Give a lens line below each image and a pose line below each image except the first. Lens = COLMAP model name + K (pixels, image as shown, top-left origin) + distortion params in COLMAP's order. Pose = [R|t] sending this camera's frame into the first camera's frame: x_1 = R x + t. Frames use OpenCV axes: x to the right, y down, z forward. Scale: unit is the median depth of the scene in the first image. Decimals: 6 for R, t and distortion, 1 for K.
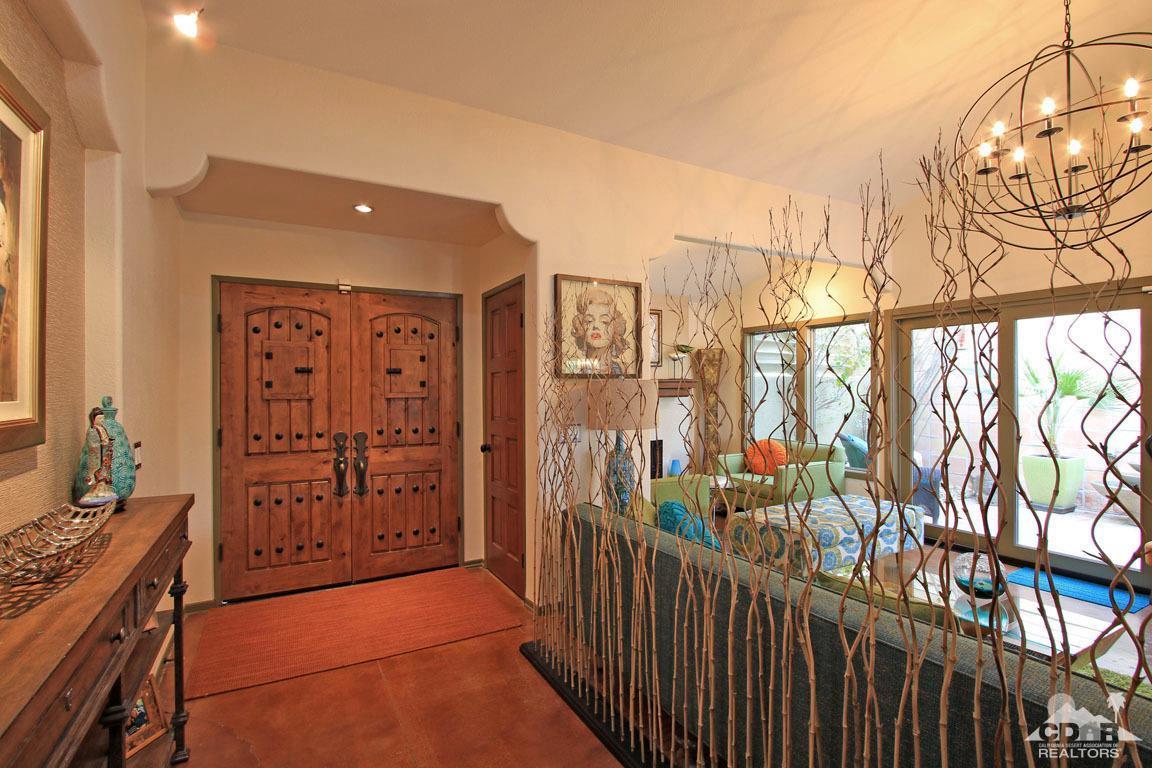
lens RADIAL K [[537.7, 0, 567.1], [0, 537.7, 384.0], [0, 0, 1]] dist [-0.019056, 0.002404]
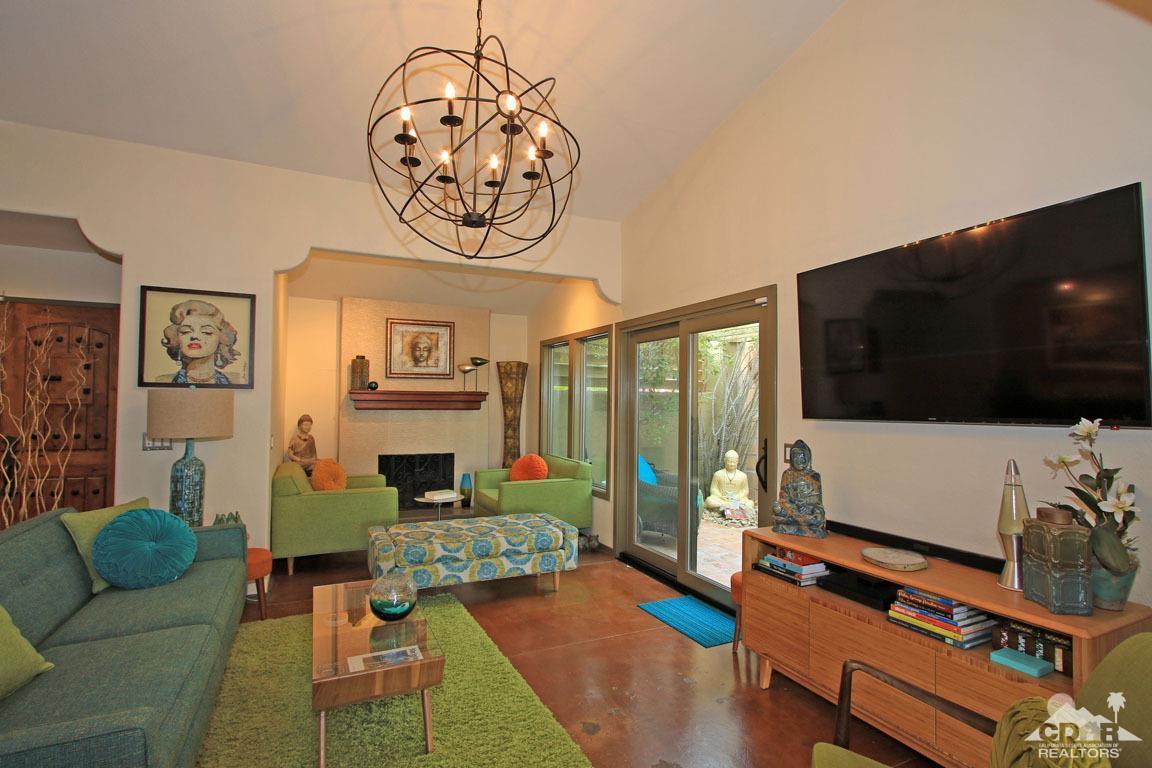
lens RADIAL K [[537.7, 0, 558.7], [0, 537.7, 393.0], [0, 0, 1]] dist [-0.019056, 0.002404]
pose [[0.998237, 0.015992, -0.057164, 0.721834], [-0.016401, 0.999843, -0.006692, -0.005099], [0.057048, 0.007618, 0.998342, 0.031553]]
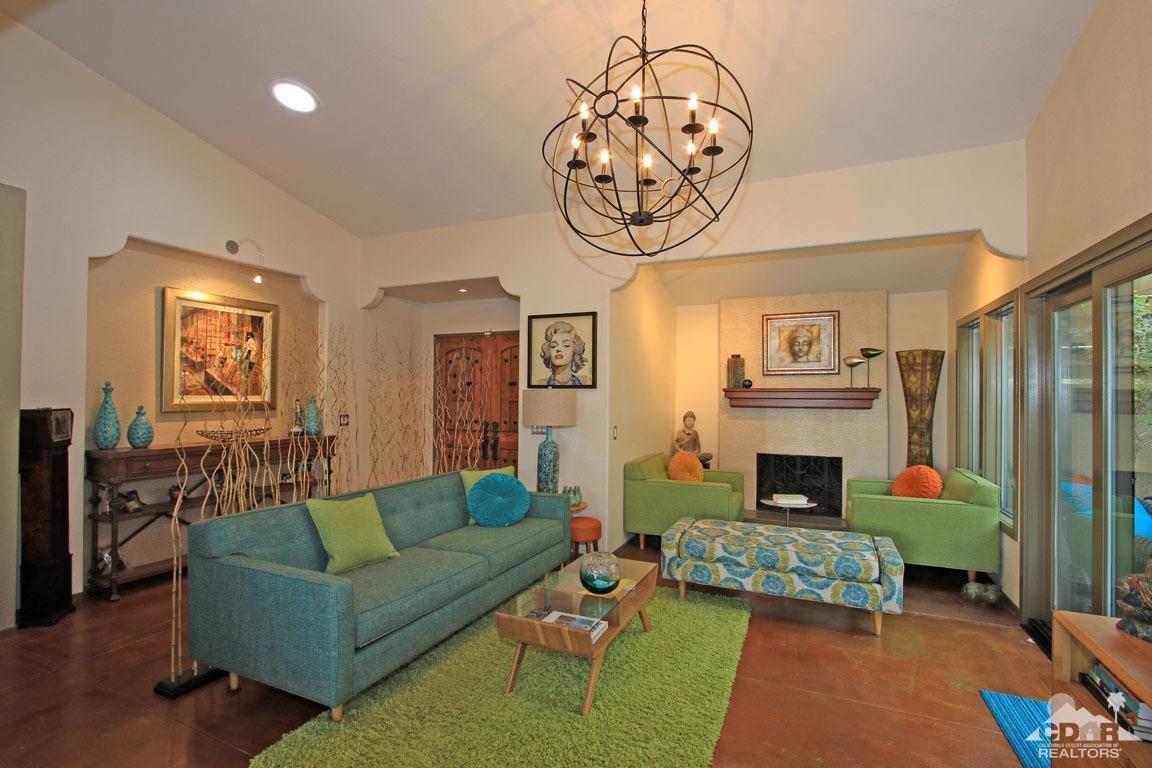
lens RADIAL K [[537.7, 0, 570.5], [0, 537.7, 391.6], [0, 0, 1]] dist [-0.019056, 0.002404]
pose [[0.608008, 0.005045, -0.793915, 1.024248], [-0.005396, 0.999983, 0.002222, -0.005301], [0.793913, 0.002933, 0.608025, 0.189160]]
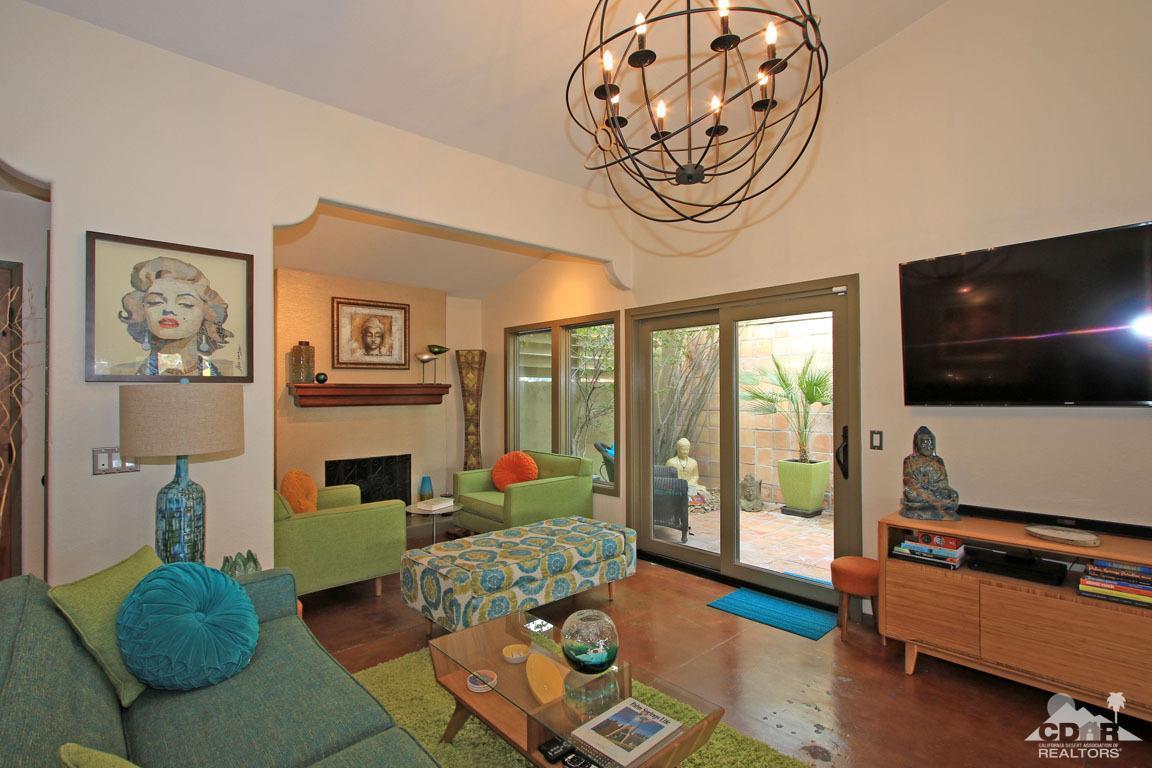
lens RADIAL K [[537.7, 0, 560.8], [0, 537.7, 391.6], [0, 0, 1]] dist [-0.019056, 0.002404]
pose [[0.972837, 0.001269, 0.231486, 0.359857], [-0.002450, 0.999985, 0.004813, -0.002520], [-0.231477, -0.005249, 0.972826, 0.169151]]
